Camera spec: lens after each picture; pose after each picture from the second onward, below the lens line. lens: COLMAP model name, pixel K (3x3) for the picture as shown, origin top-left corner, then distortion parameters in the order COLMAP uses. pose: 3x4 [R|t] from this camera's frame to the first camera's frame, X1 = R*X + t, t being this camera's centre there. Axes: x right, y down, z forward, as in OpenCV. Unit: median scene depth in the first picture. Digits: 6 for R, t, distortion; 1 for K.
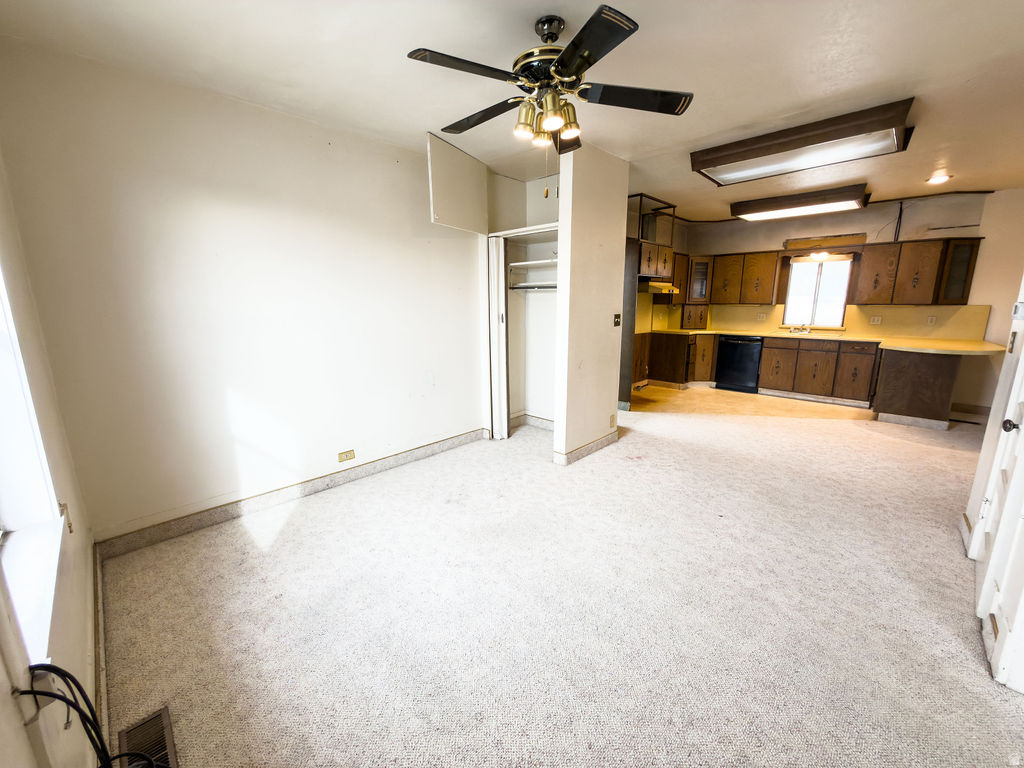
lens RADIAL K [[403.0, 0, 511.3], [0, 403.0, 380.6], [0, 0, 1]] dist [-0.000887, 0.000032]
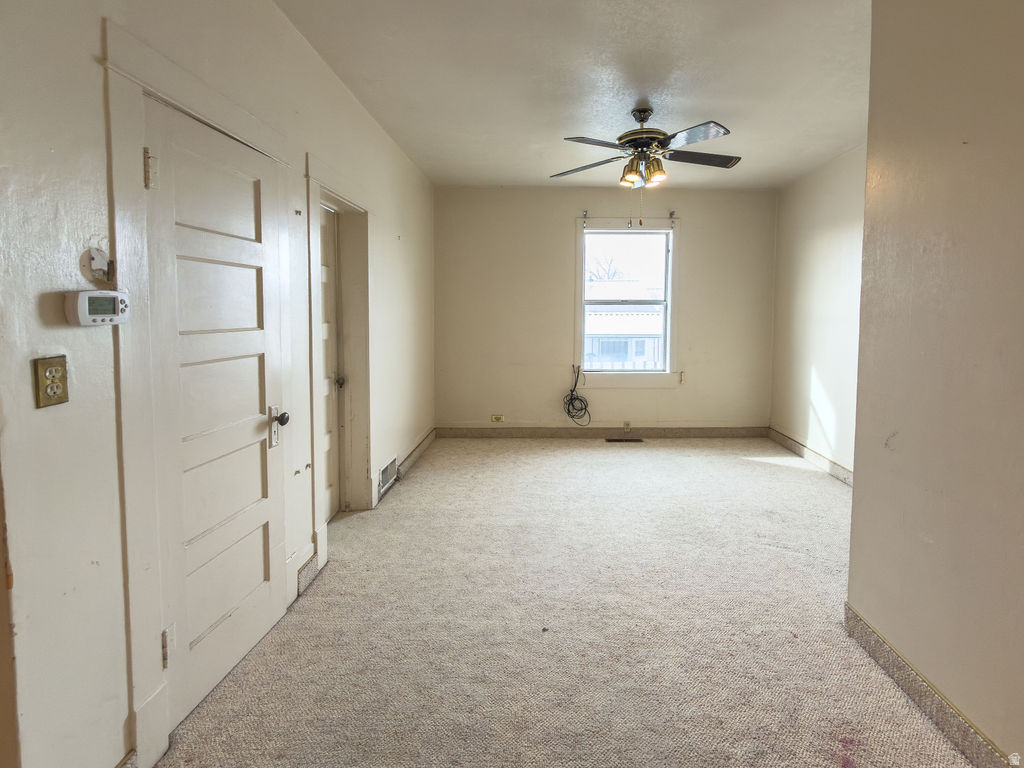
lens RADIAL K [[453.0, 0, 556.4], [0, 453.0, 339.2], [0, 0, 1]] dist [-0.000285, -0.000185]
pose [[-0.695180, 0.048879, -0.717172, 0.694150], [-0.137366, 0.970267, 0.199282, -0.170883], [0.705589, 0.237052, -0.667796, 0.963993]]
